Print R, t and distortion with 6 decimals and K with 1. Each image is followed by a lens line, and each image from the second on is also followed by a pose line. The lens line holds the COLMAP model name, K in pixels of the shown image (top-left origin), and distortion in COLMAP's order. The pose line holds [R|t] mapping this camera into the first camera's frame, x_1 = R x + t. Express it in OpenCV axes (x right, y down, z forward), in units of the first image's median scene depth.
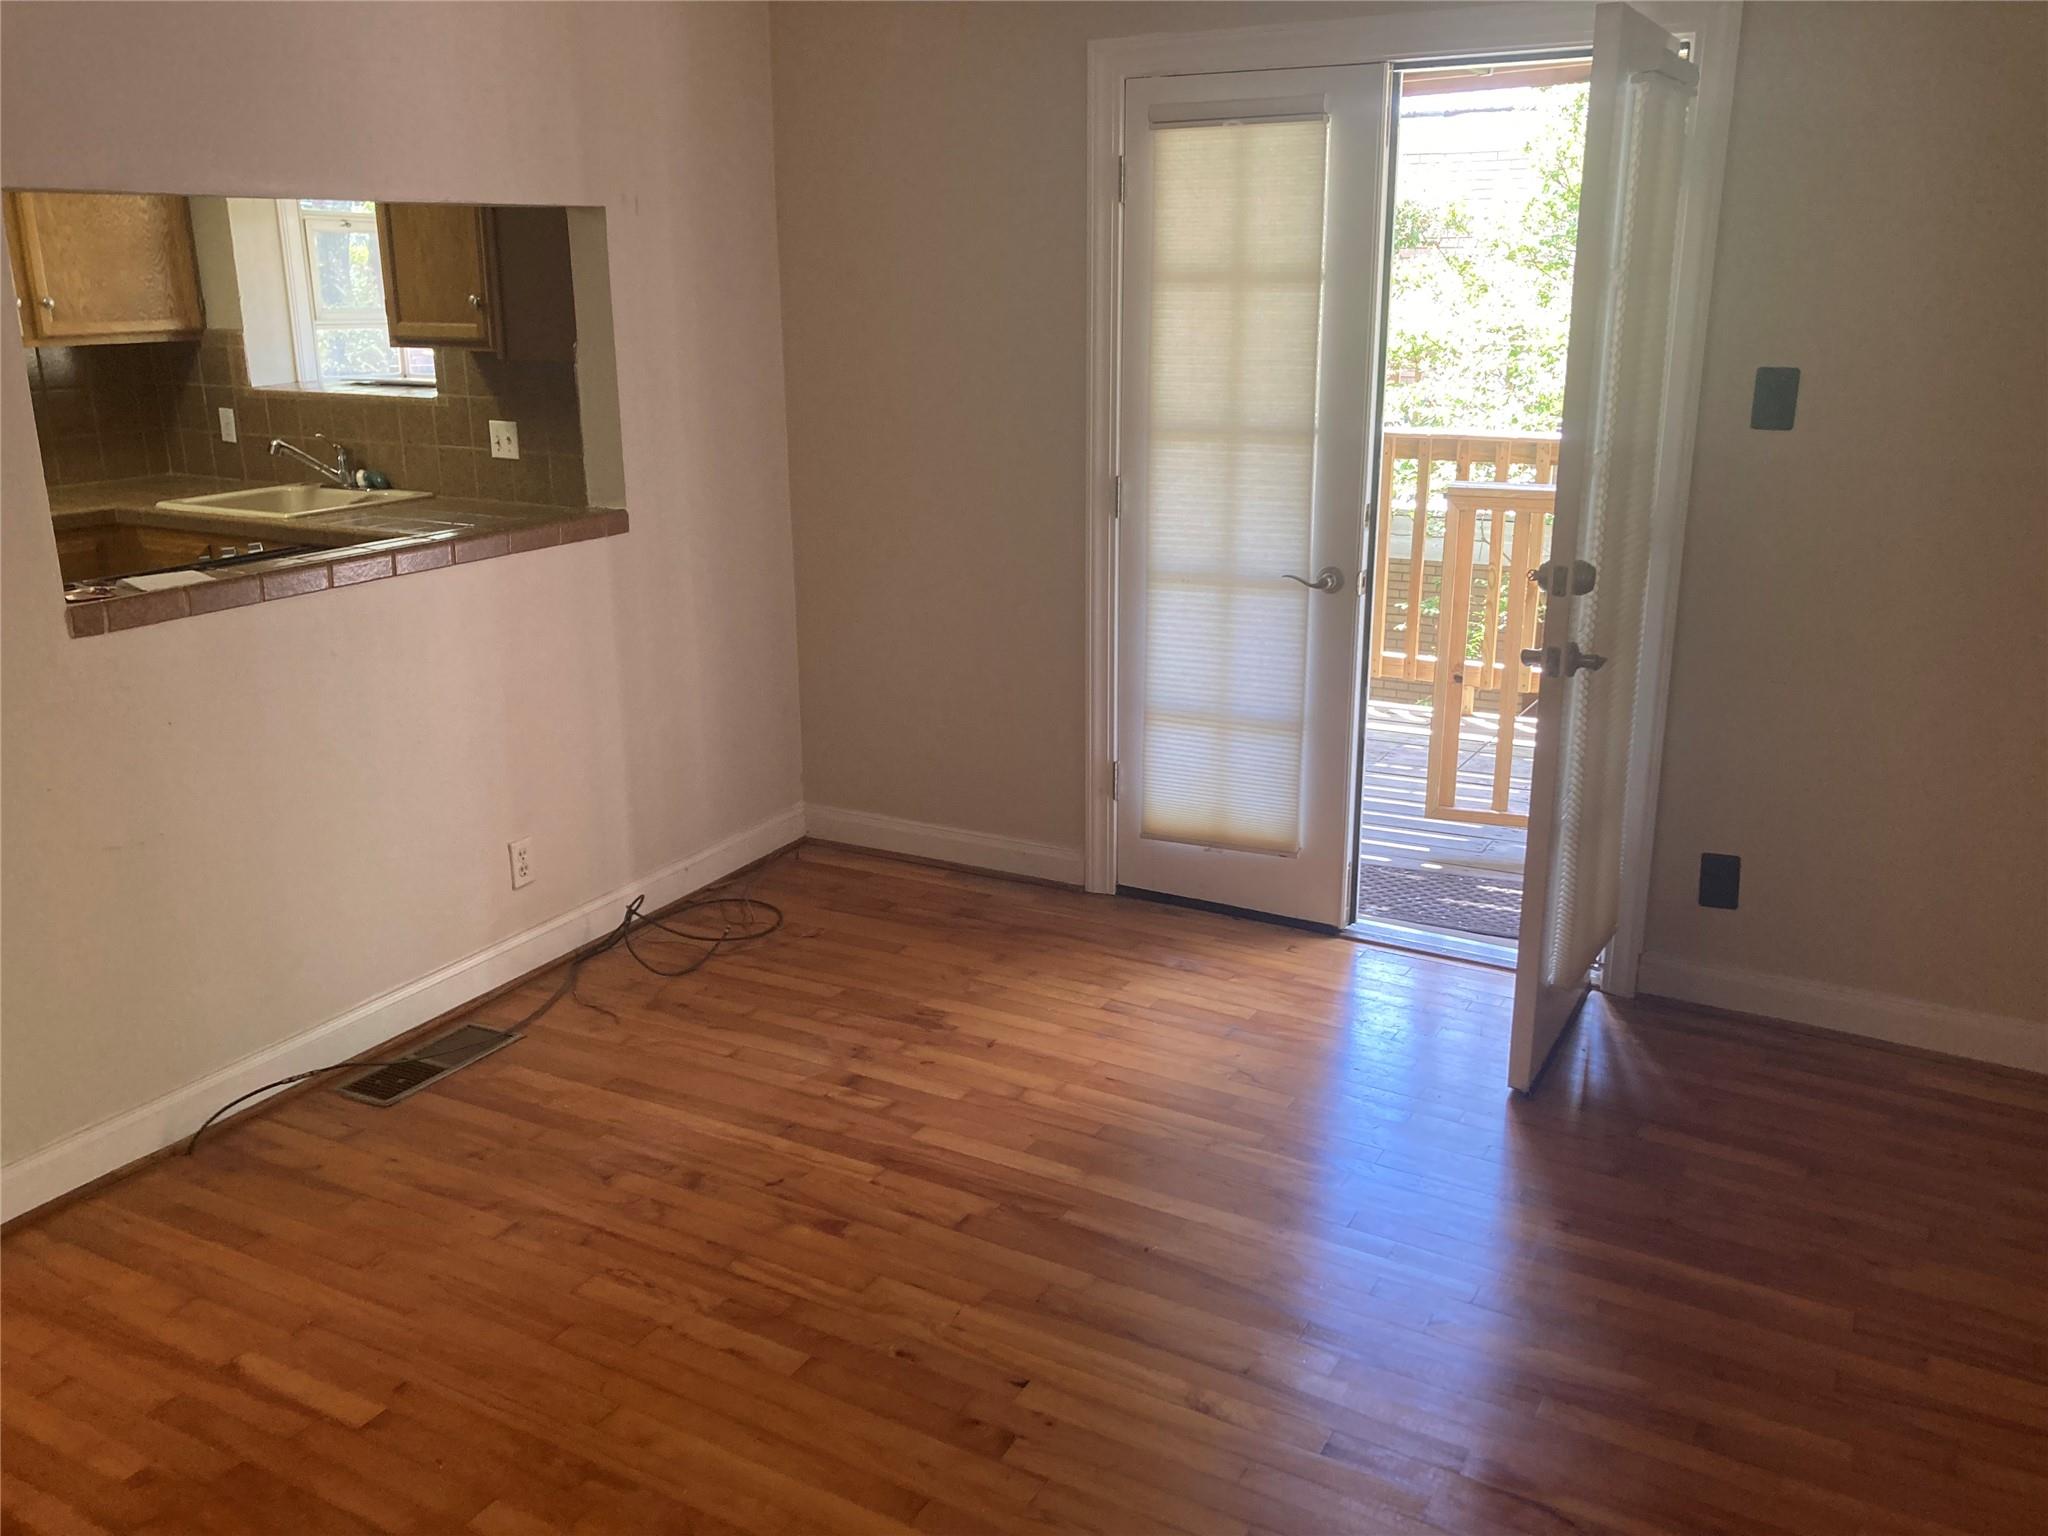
lens RADIAL K [[1659.8, 0, 1024.0], [0, 1659.8, 768.0], [0, 0, 1]] dist [0.009783, 0.000046]
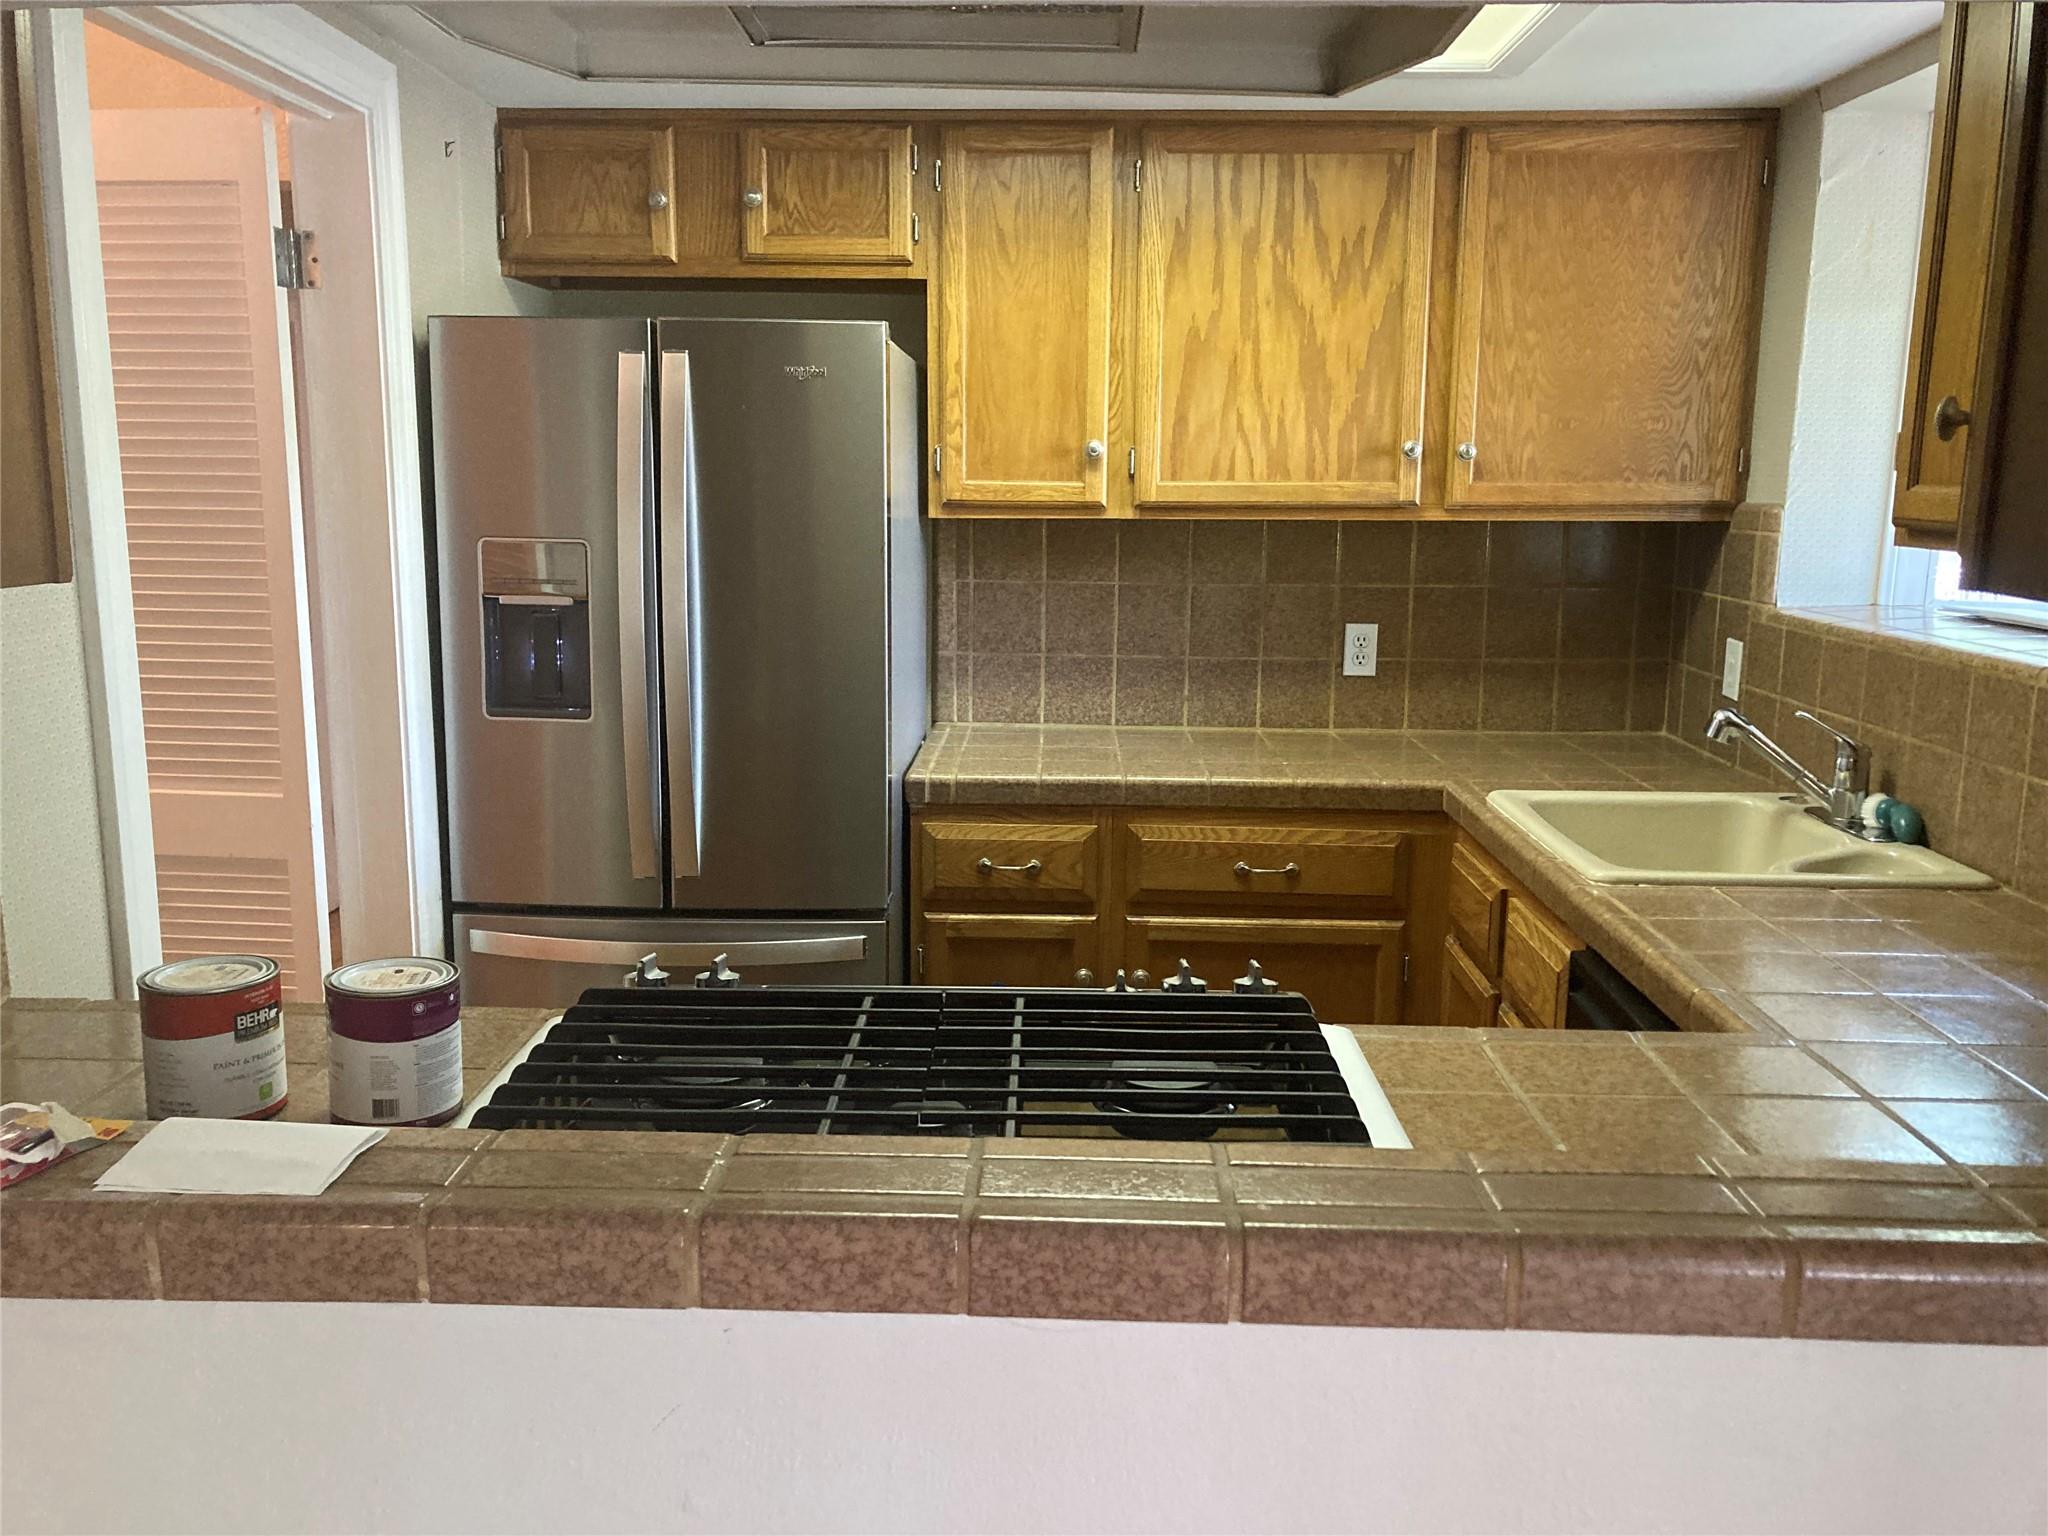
lens RADIAL K [[1659.8, 0, 1024.0], [0, 1659.8, 768.0], [0, 0, 1]] dist [0.009783, 0.000046]
pose [[0.465831, 0.164348, -0.869477, -0.097872], [-0.264101, 0.963638, 0.040652, -0.140712], [0.844543, 0.210693, 0.492297, 0.555471]]
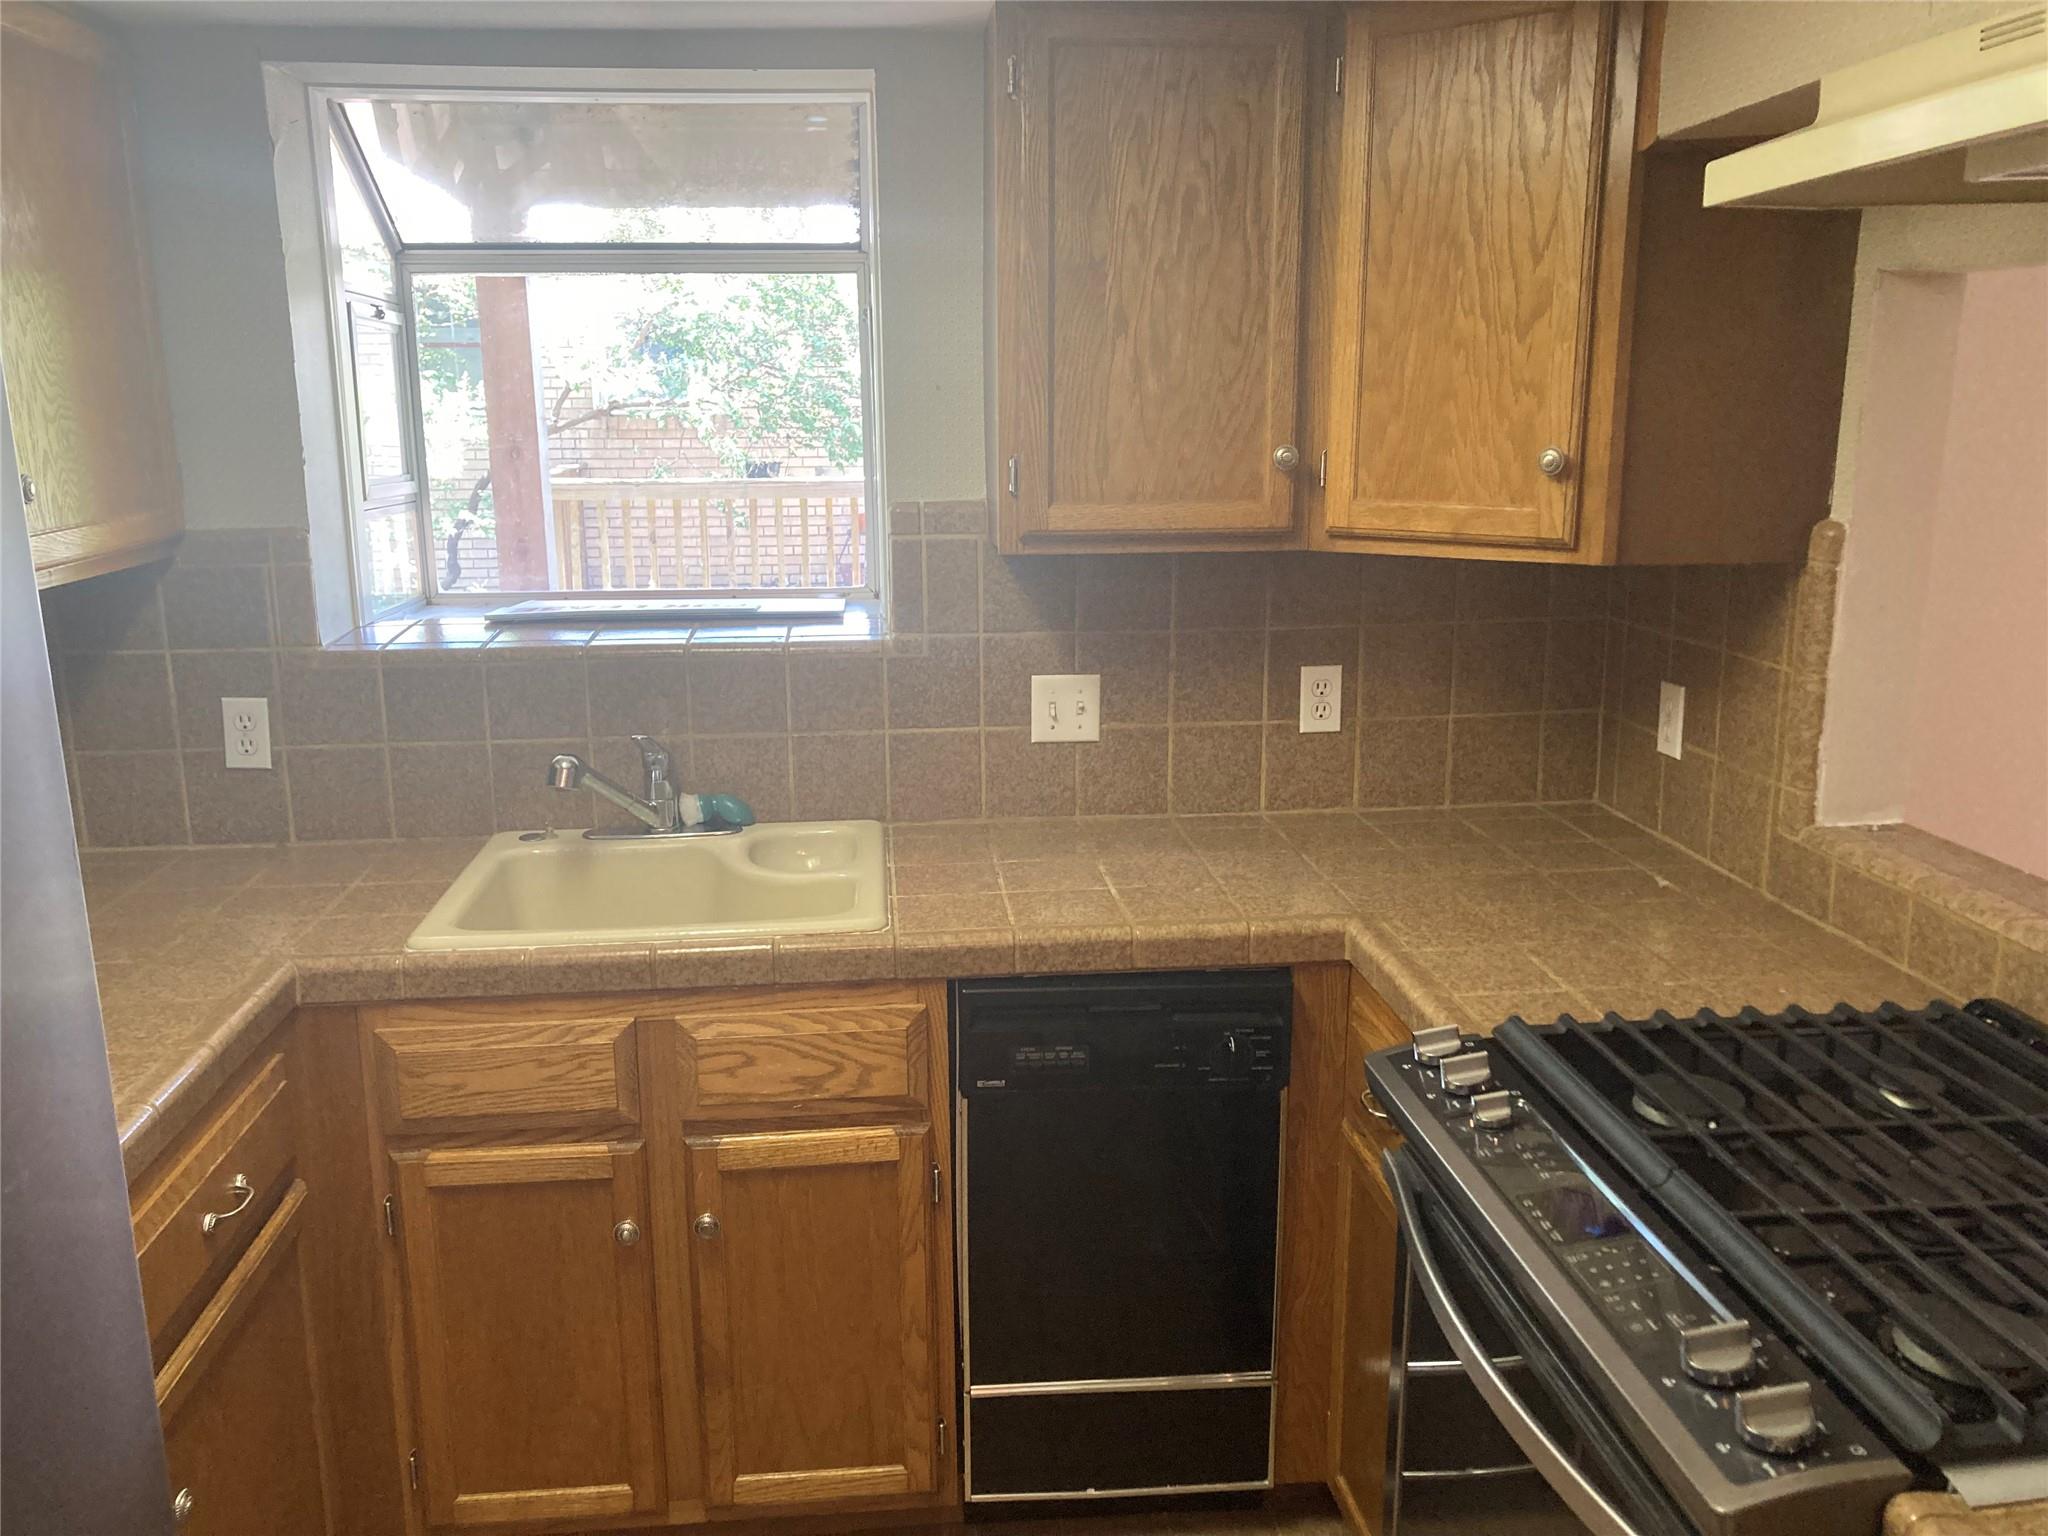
lens RADIAL K [[1652.5, 0, 999.8], [0, 1652.5, 762.6], [0, 0, 1]] dist [0.078826, -0.090177]
pose [[0.832400, -0.120549, 0.540904, -0.588658], [0.166949, 0.985258, -0.037339, -0.155107], [-0.528429, 0.121385, 0.840255, 0.535170]]
